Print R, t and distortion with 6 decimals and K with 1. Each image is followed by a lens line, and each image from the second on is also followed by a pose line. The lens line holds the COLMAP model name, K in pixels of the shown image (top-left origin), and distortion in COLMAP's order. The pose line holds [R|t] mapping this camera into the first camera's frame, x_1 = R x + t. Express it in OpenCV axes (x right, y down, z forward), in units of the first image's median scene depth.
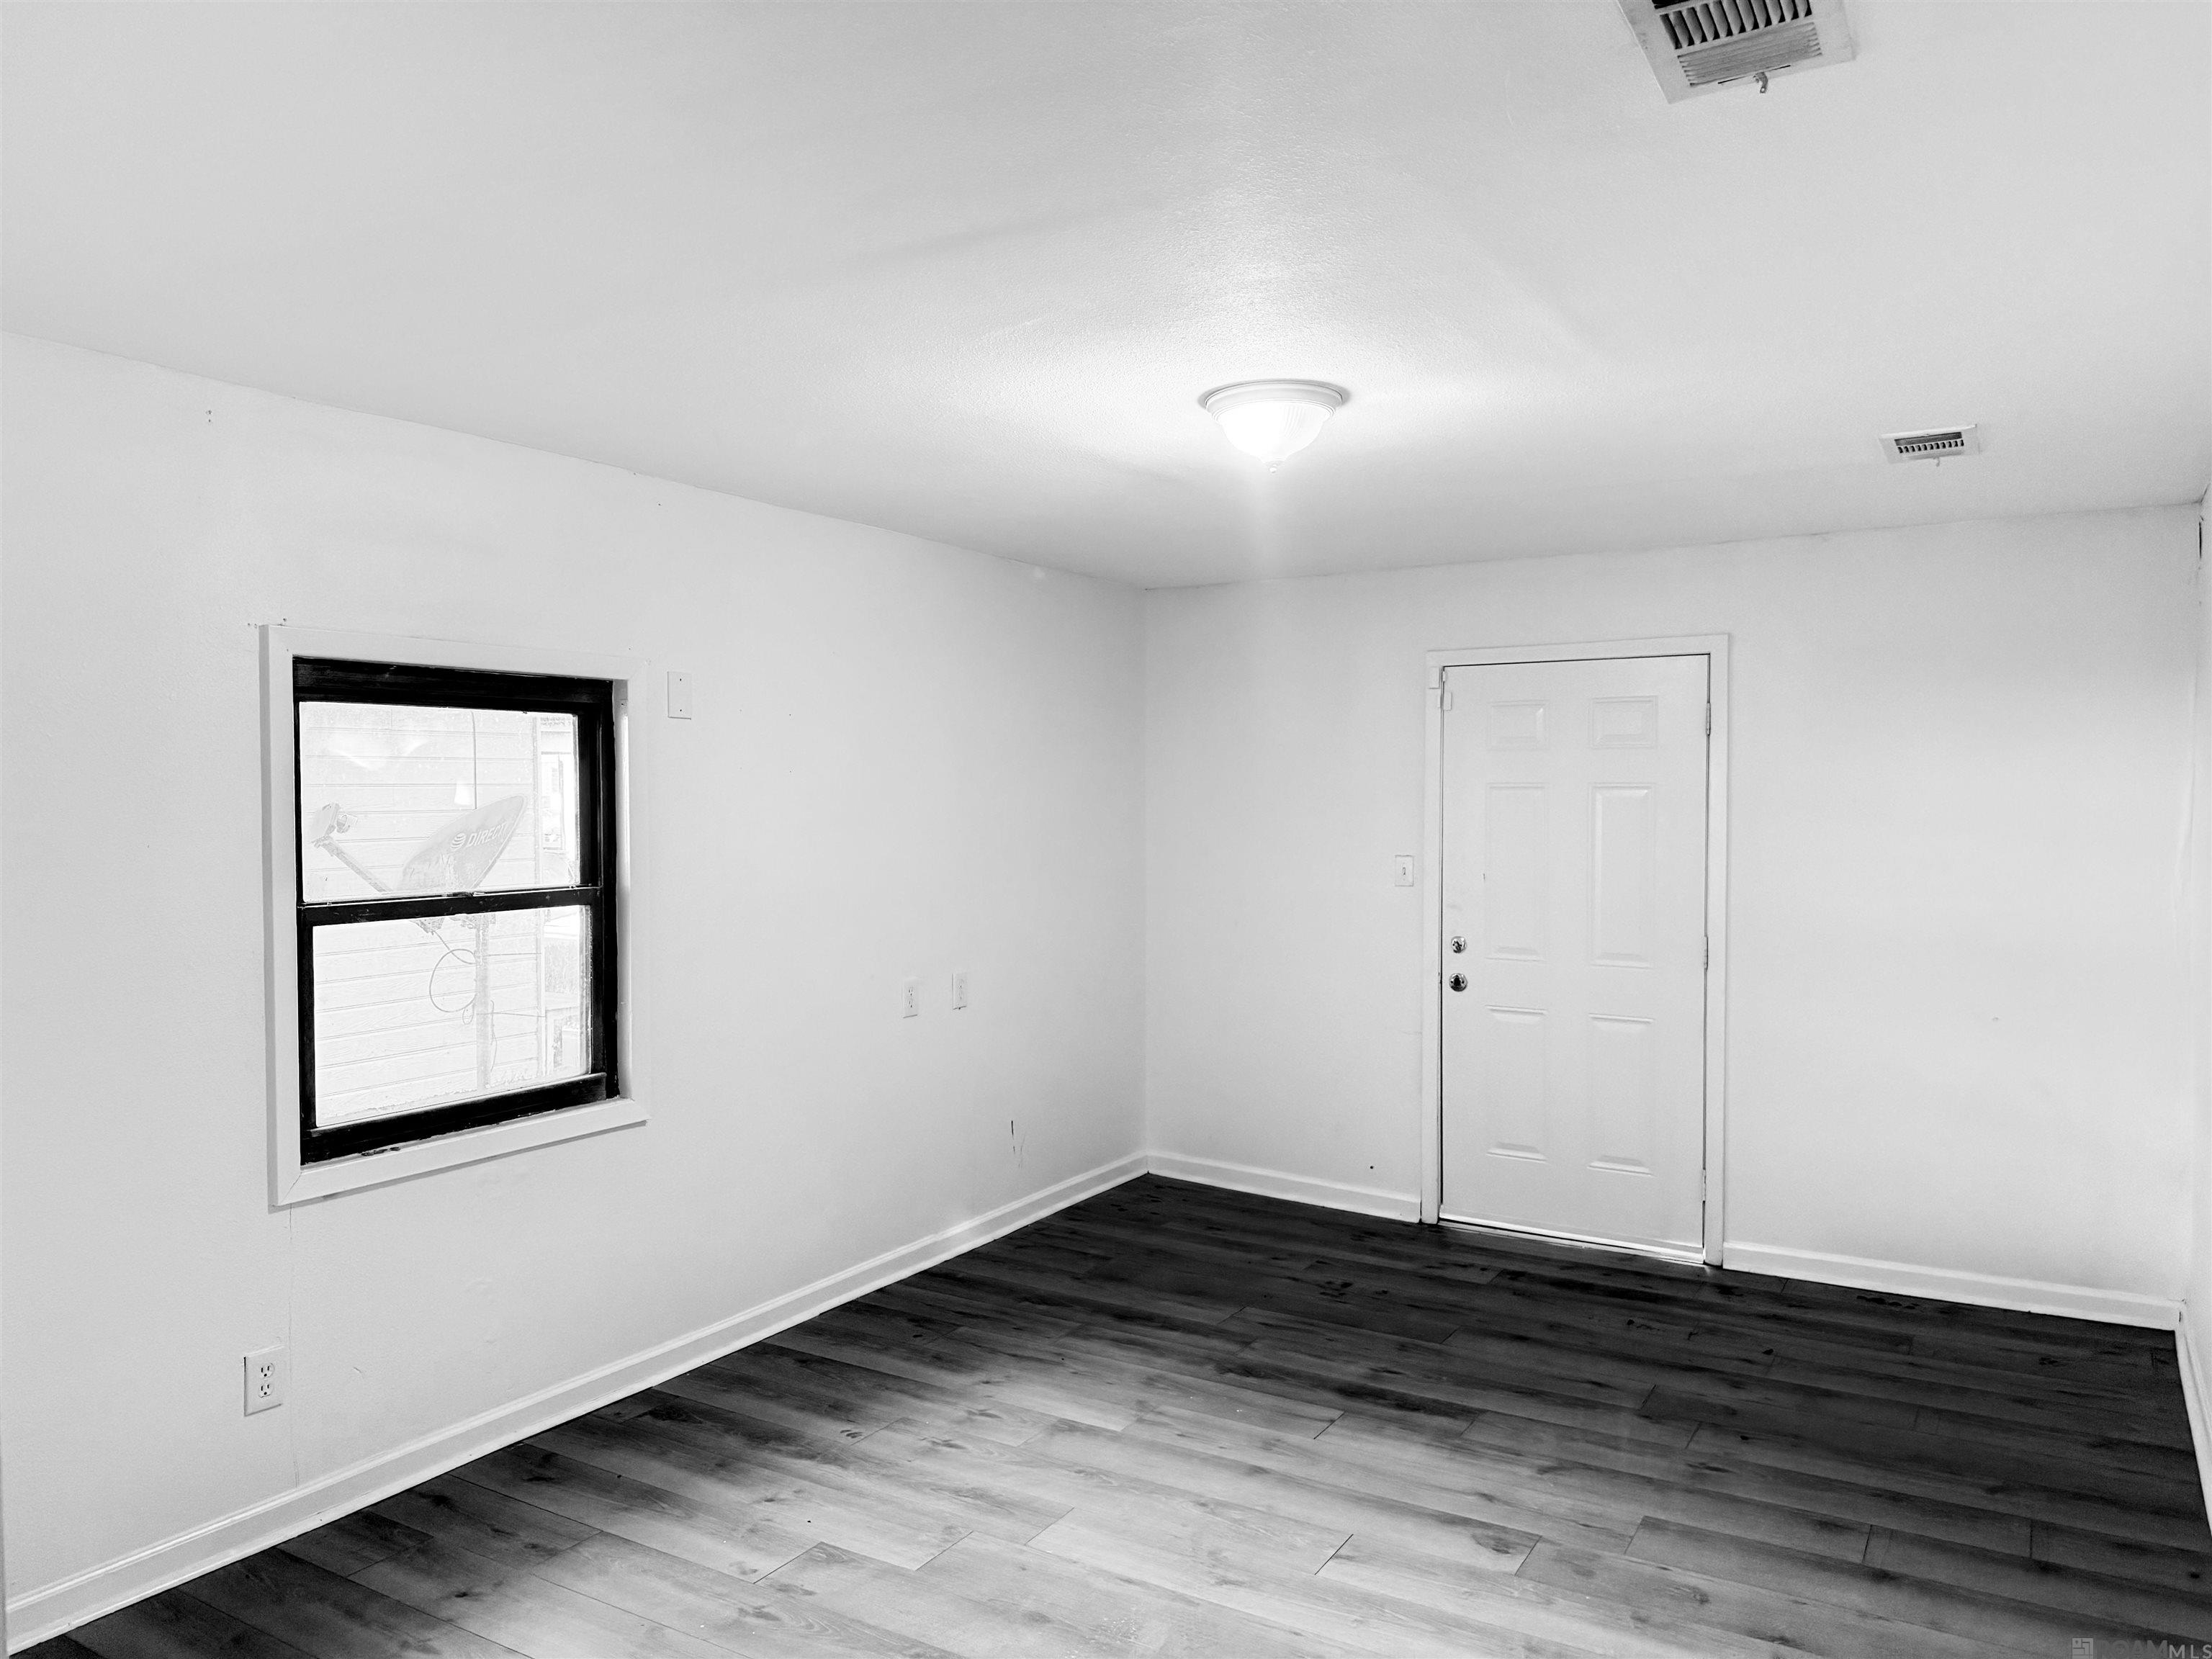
lens RADIAL K [[1576.1, 0, 1104.3], [0, 1576.1, 824.0], [0, 0, 1]] dist [0.000447, 0.000645]
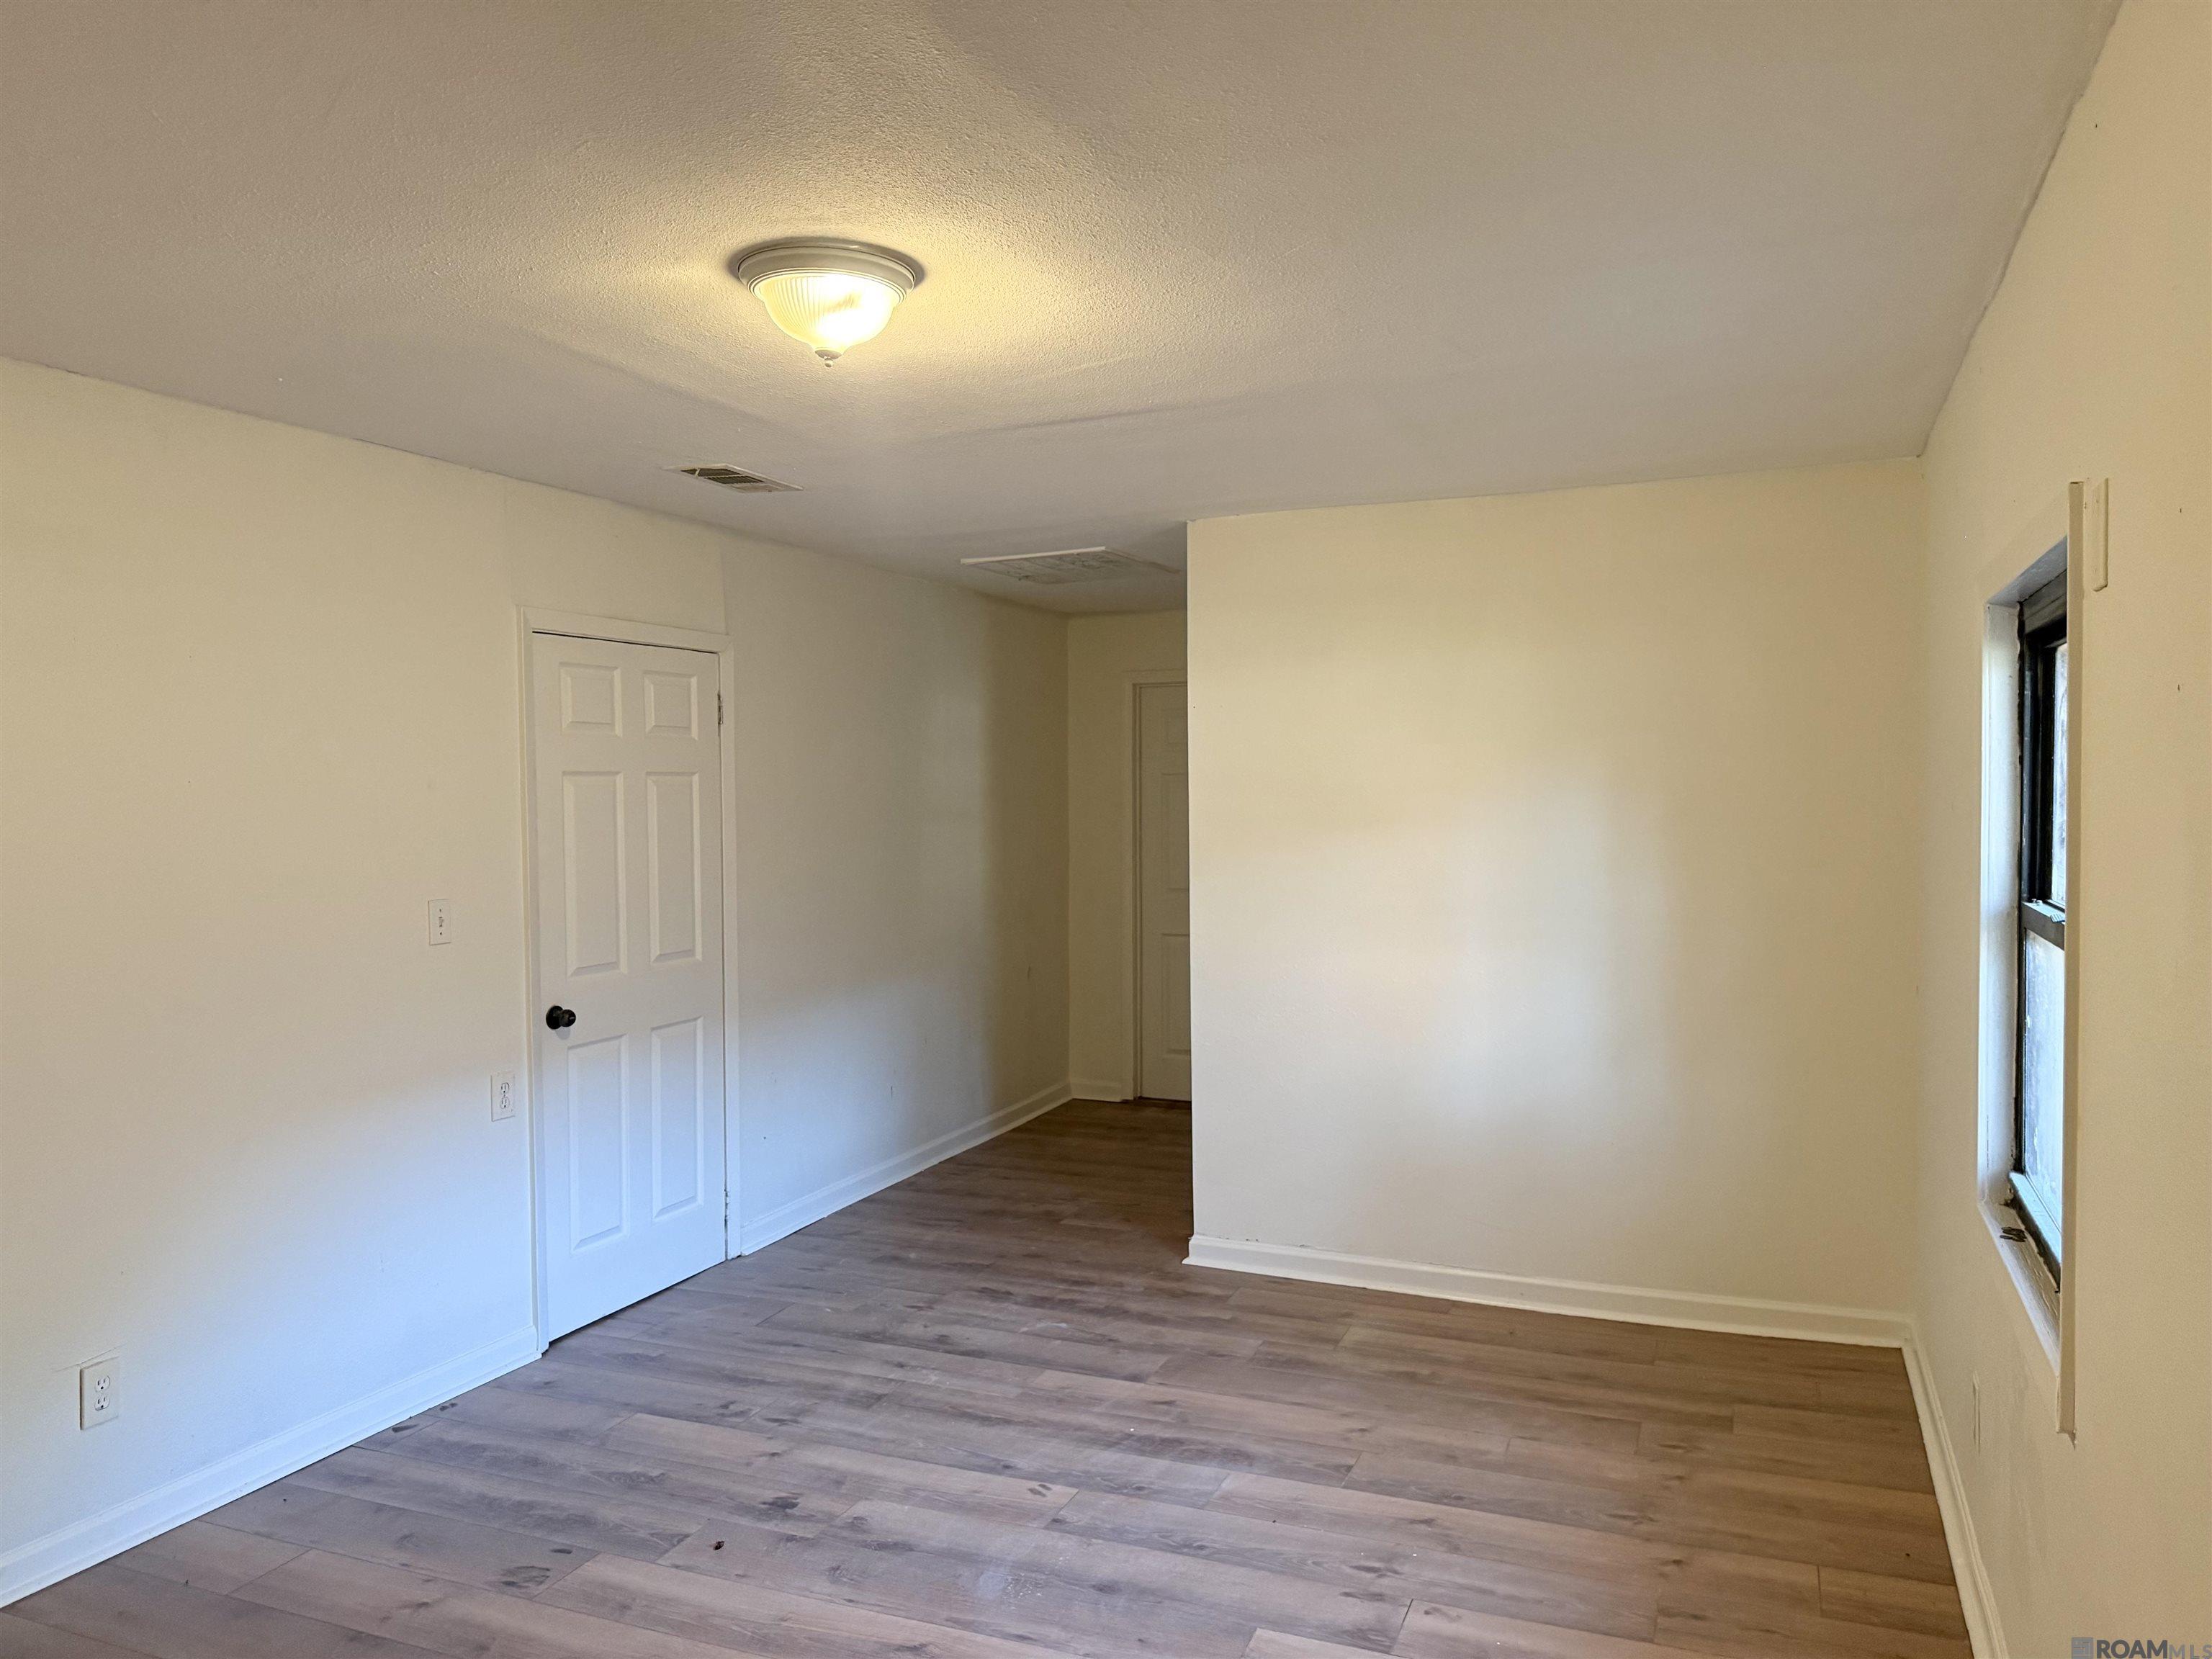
lens RADIAL K [[1576.1, 0, 1100.3], [0, 1576.1, 828.2], [0, 0, 1]] dist [0.000447, 0.000645]
pose [[-0.990470, 0.016049, -0.136793, 0.089515], [0.006873, 0.997710, 0.067289, -0.051304], [0.137559, 0.065707, -0.988312, 1.903805]]
